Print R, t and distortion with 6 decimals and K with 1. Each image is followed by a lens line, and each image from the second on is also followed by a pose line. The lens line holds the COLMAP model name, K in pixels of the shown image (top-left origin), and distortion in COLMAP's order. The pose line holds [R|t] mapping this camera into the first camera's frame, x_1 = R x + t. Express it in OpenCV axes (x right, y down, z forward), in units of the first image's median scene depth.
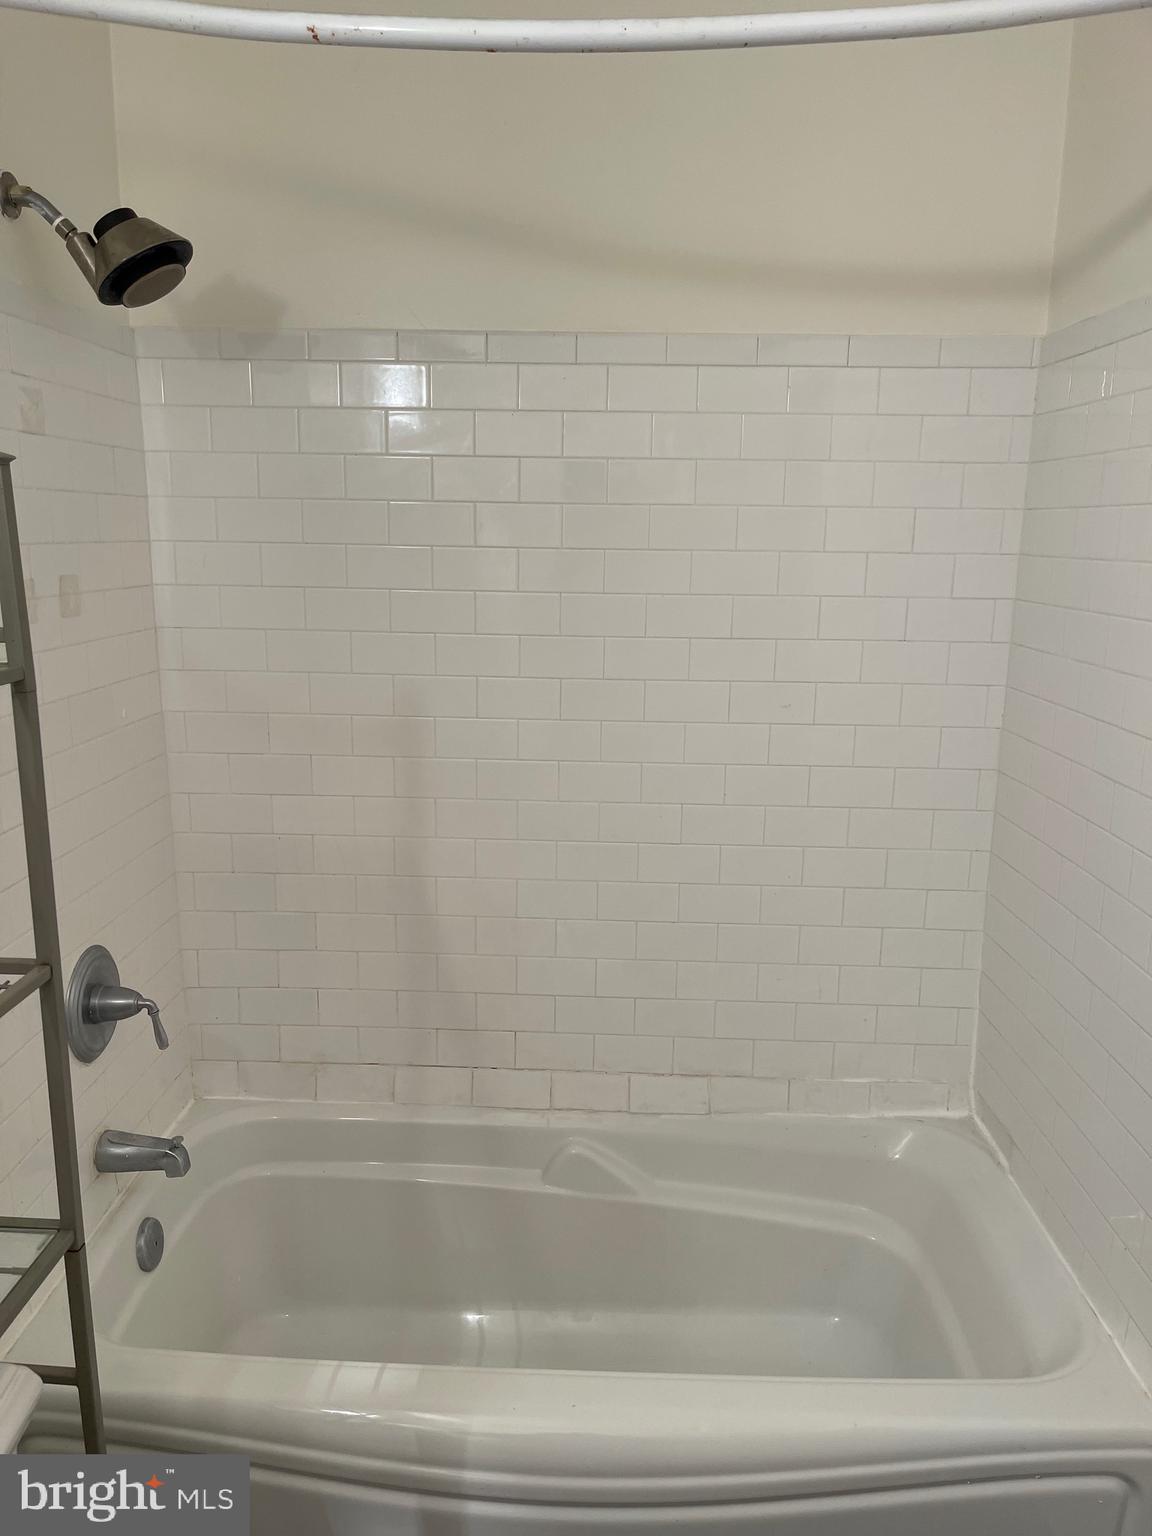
lens RADIAL K [[1163.4, 0, 567.1], [0, 1163.4, 771.8], [0, 0, 1]] dist [0.074175, -0.096044]
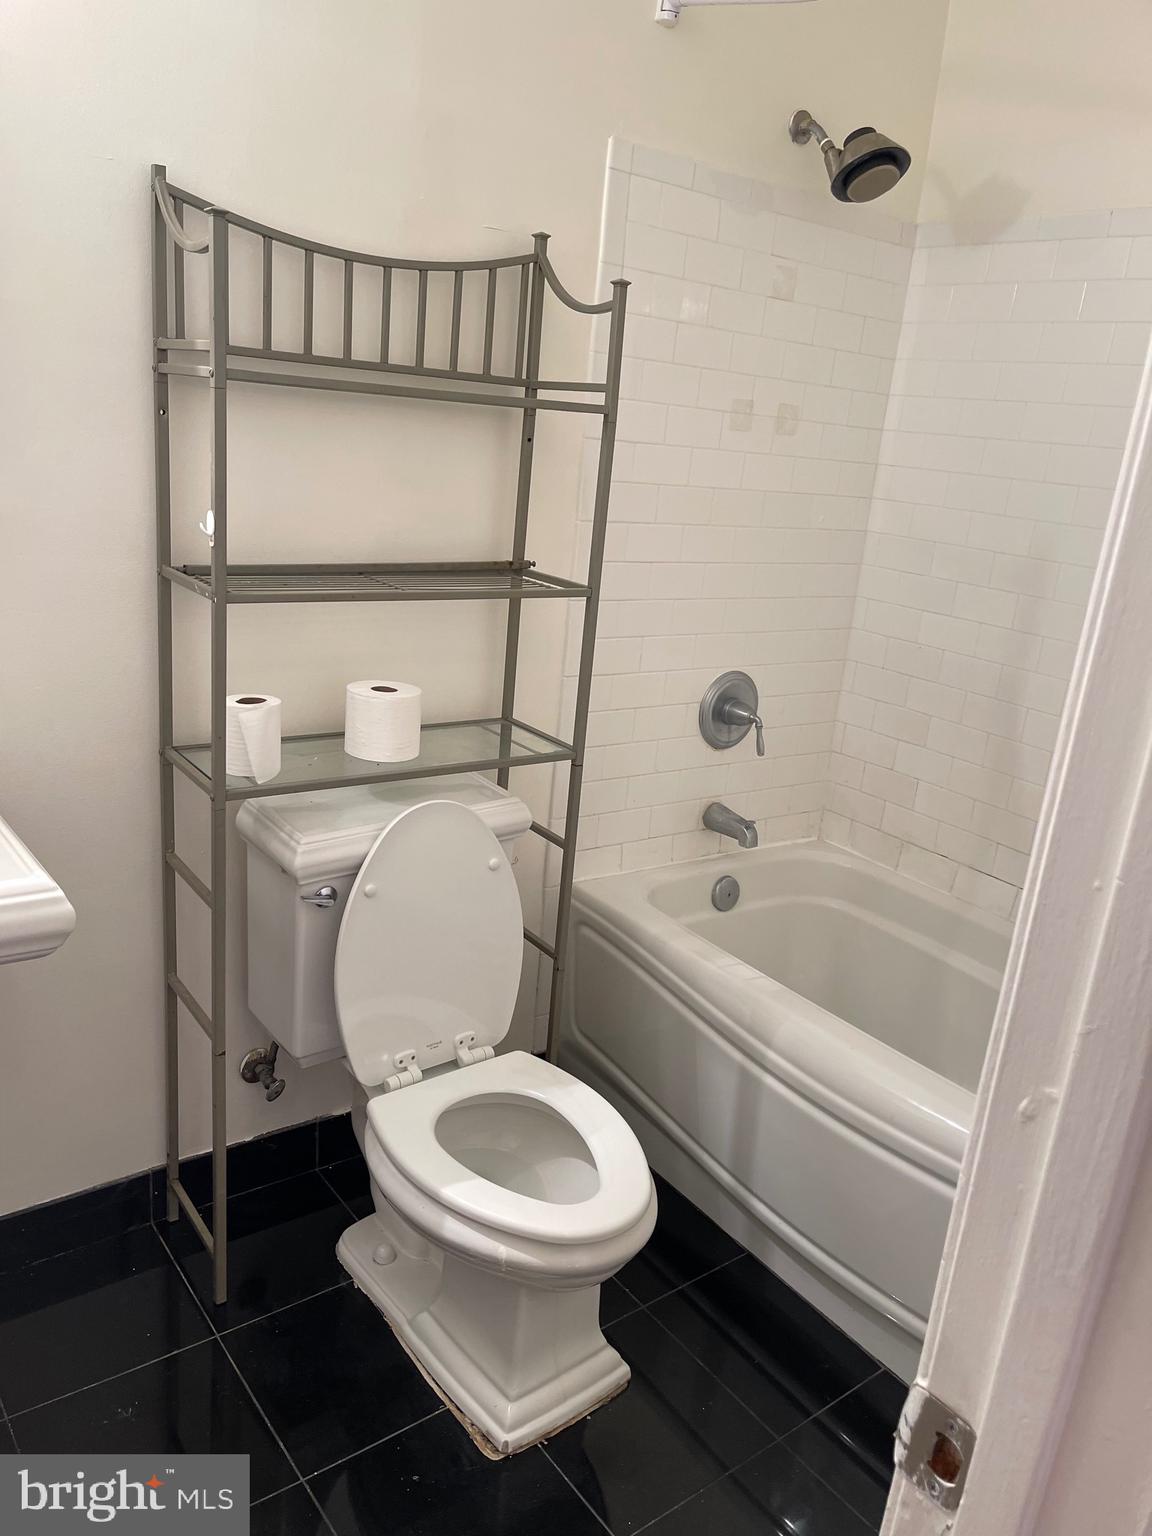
lens RADIAL K [[1163.4, 0, 567.1], [0, 1163.4, 771.8], [0, 0, 1]] dist [0.074175, -0.096044]
pose [[0.624734, 0.259827, -0.736341, 0.550204], [-0.241989, 0.961010, 0.133794, 0.128551], [0.742394, 0.094601, 0.663251, -0.082730]]
